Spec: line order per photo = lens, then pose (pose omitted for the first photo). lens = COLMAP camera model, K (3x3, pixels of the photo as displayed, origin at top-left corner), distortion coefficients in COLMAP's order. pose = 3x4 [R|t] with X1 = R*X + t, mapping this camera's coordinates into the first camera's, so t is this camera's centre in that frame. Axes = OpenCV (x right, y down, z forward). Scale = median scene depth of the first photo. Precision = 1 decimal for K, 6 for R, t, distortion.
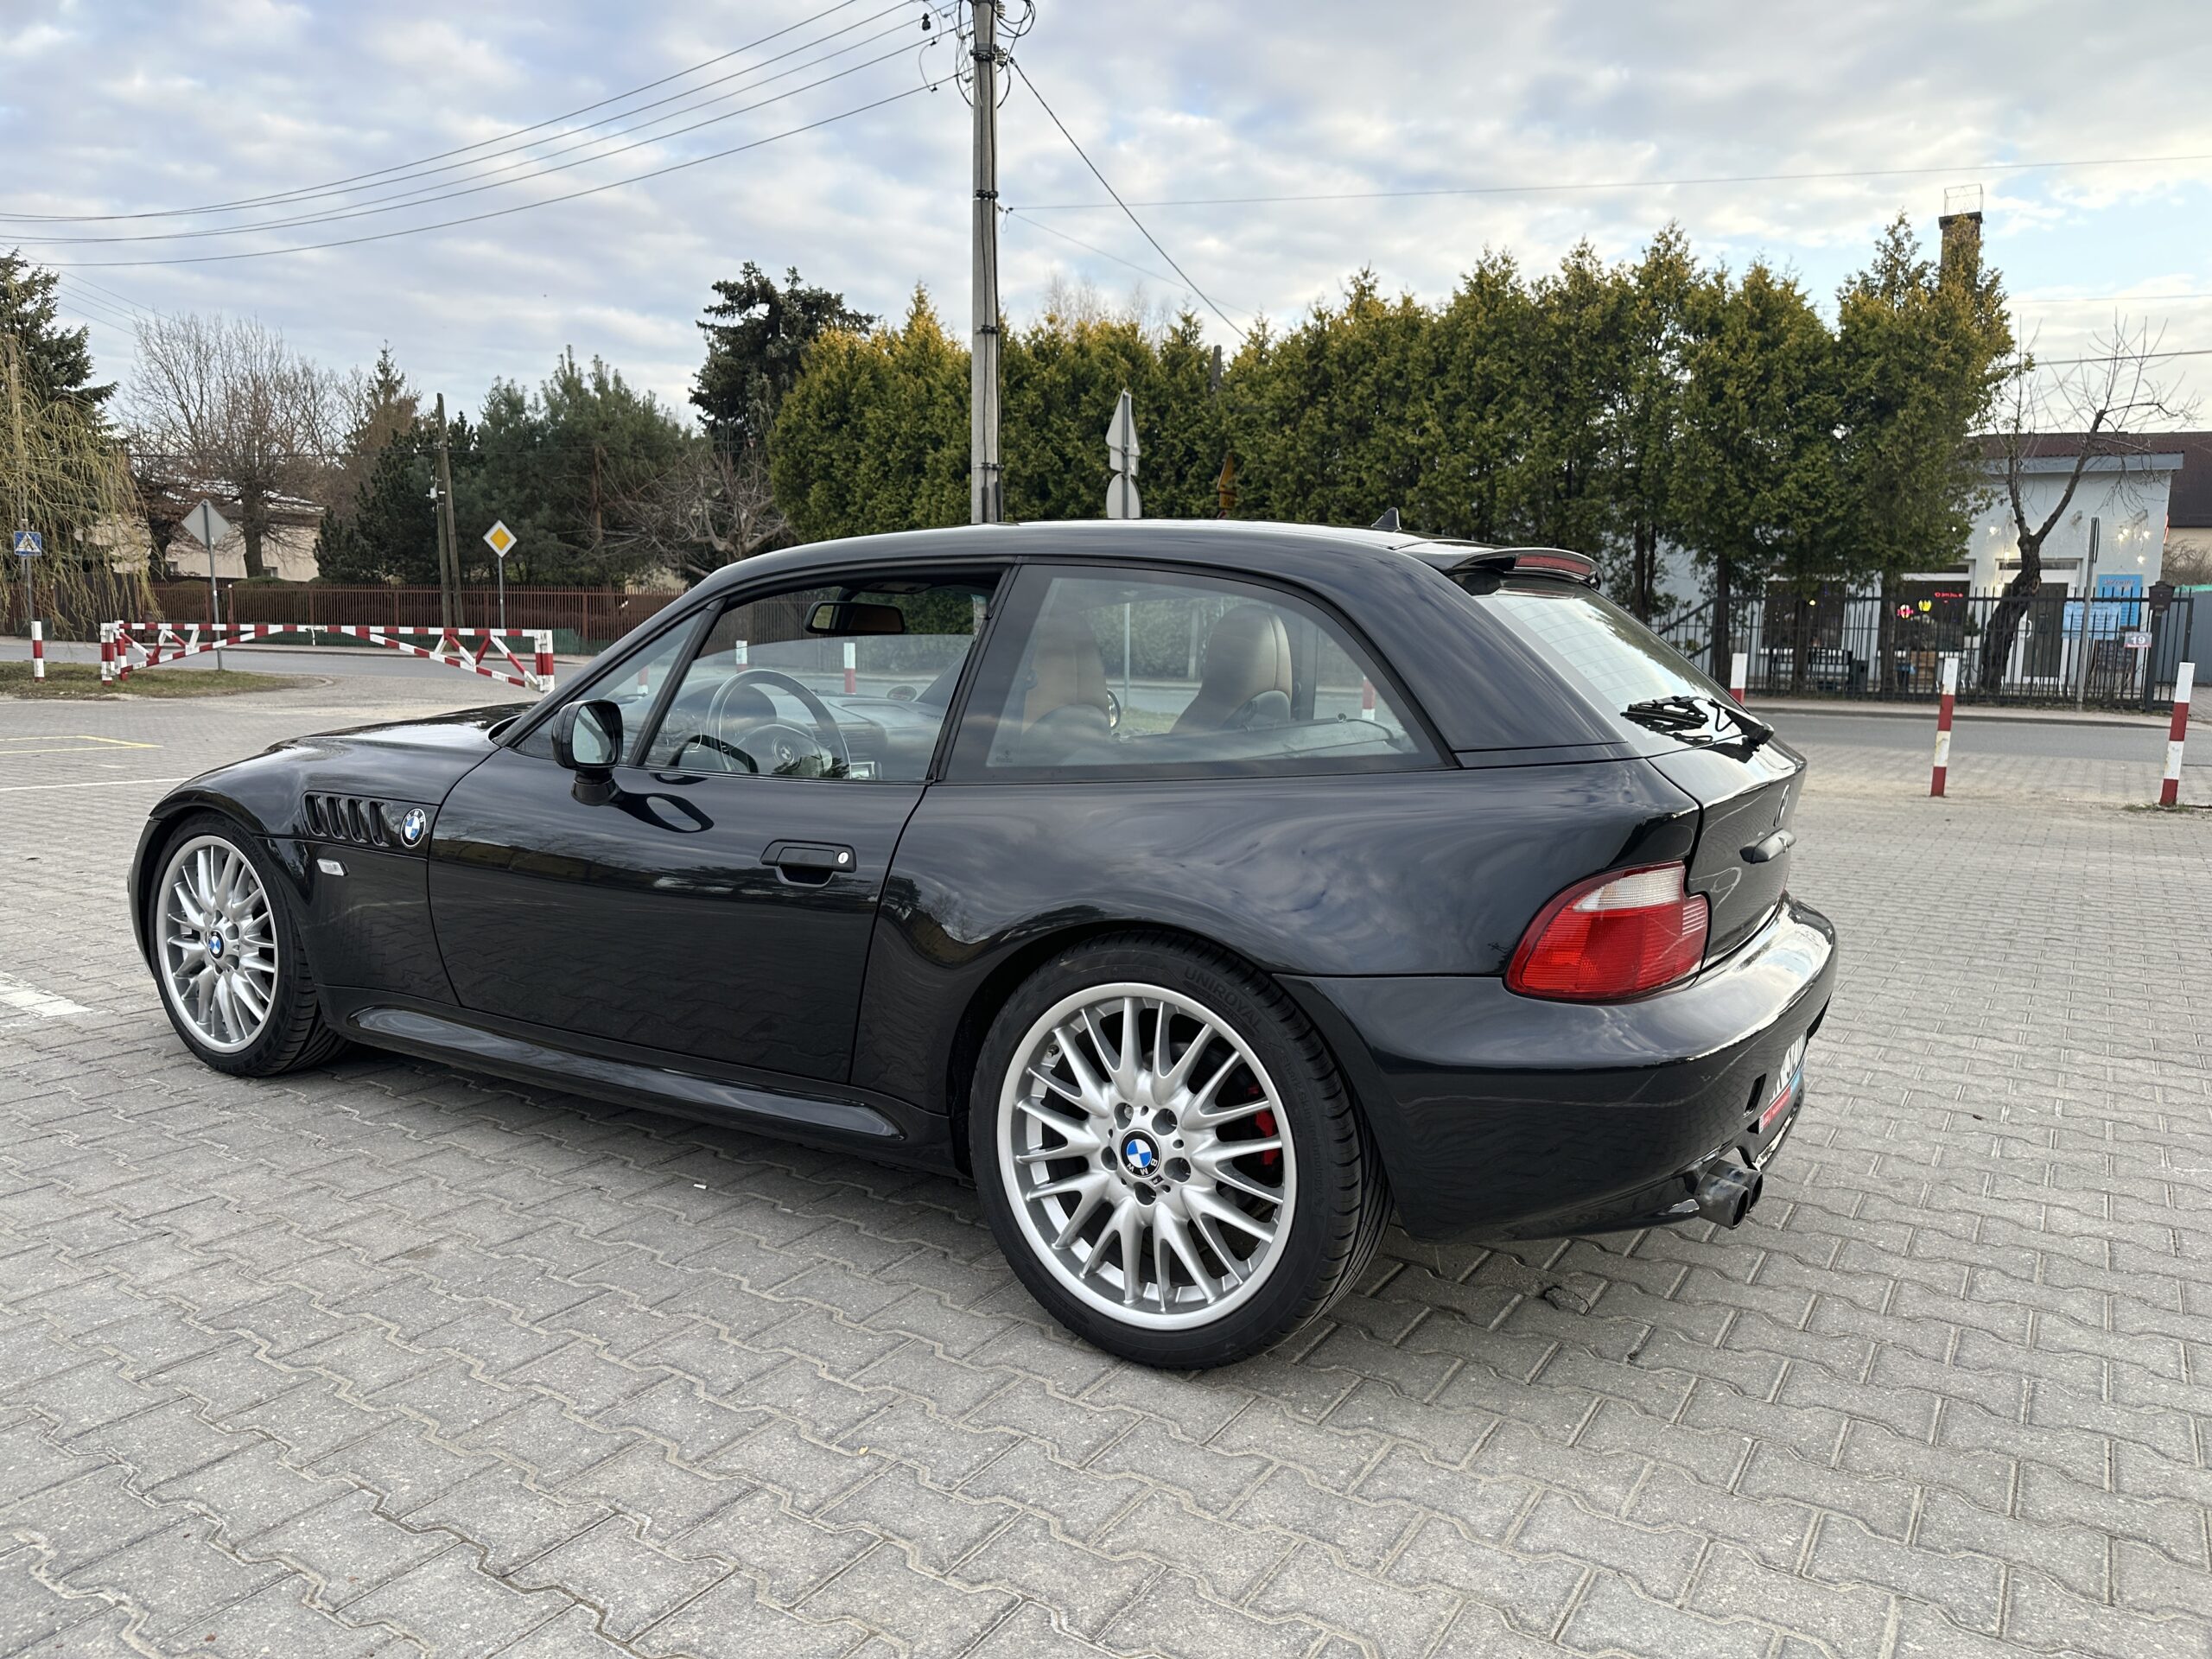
lens RADIAL K [[1569.5, 0, 1106.0], [0, 1569.5, 829.5], [0, 0, 1]] dist [0.102283, -0.151661]
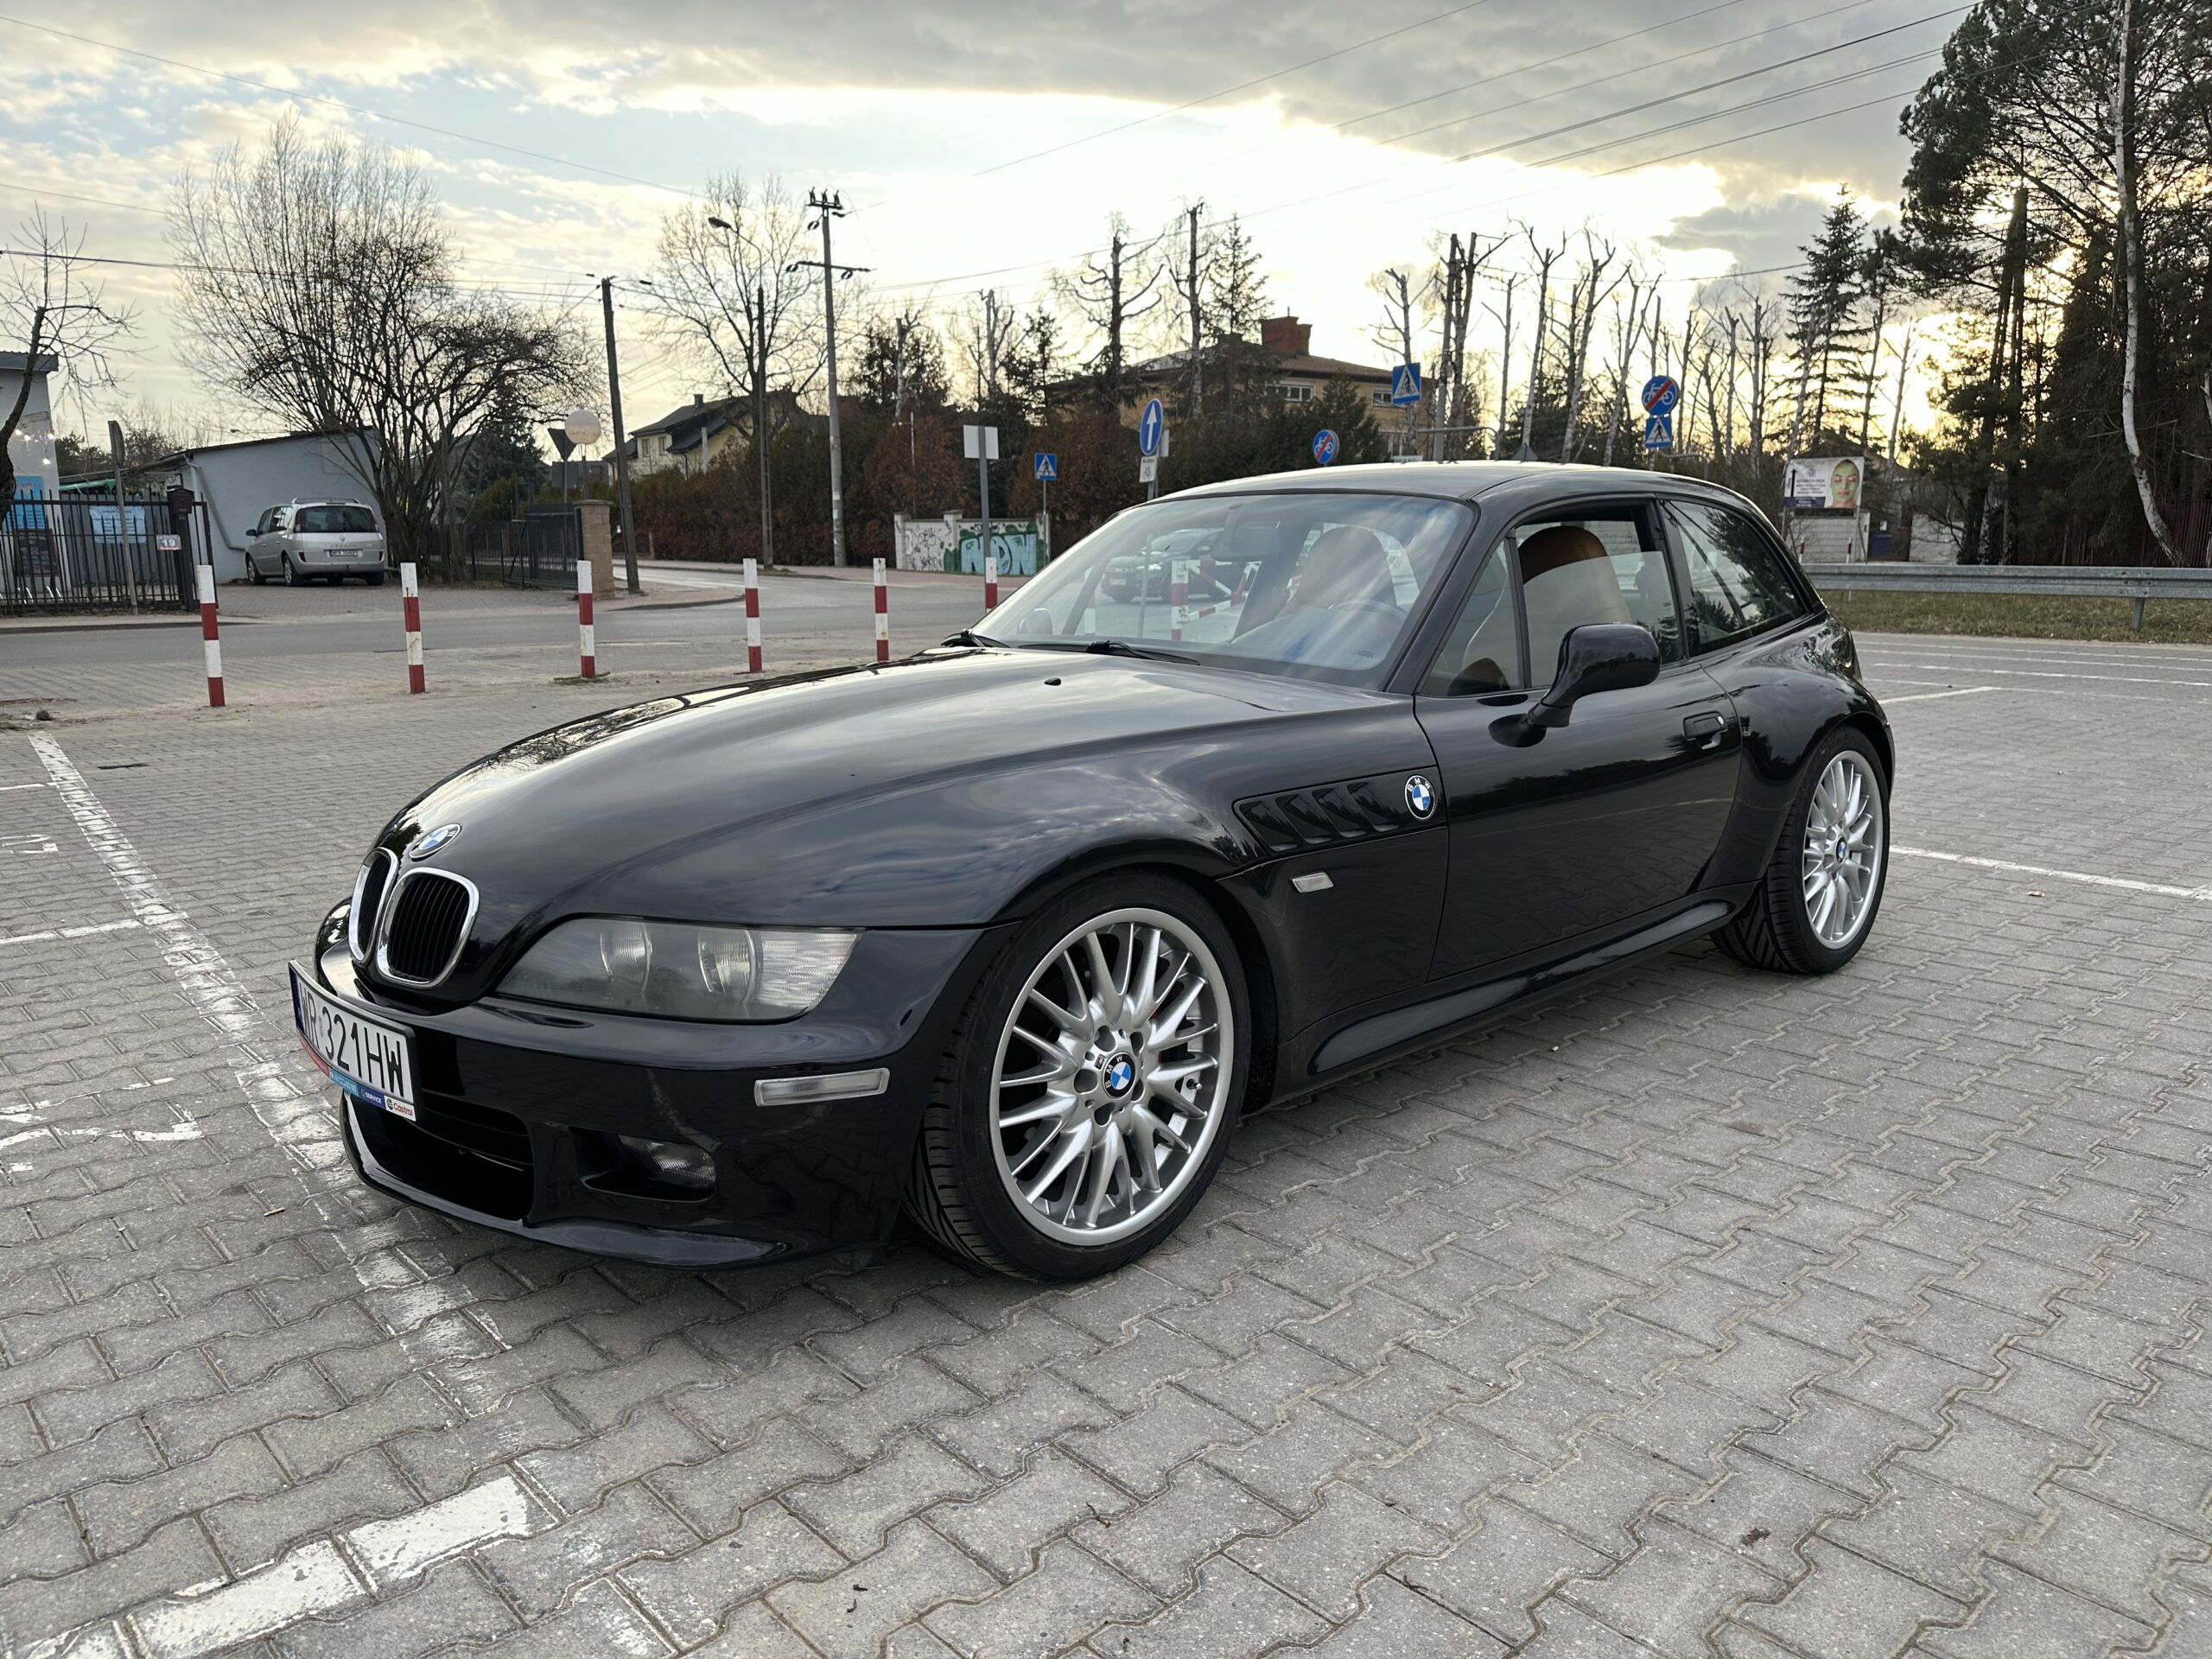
lens RADIAL K [[1518.4, 0, 1122.9], [0, 1518.4, 842.4], [0, 0, 1]] dist [0.035936, -0.045856]
pose [[0.244432, -0.200835, 0.948640, -0.156258], [0.126455, 0.976563, 0.174164, -0.017565], [-0.961386, 0.077389, 0.264100, 0.116155]]
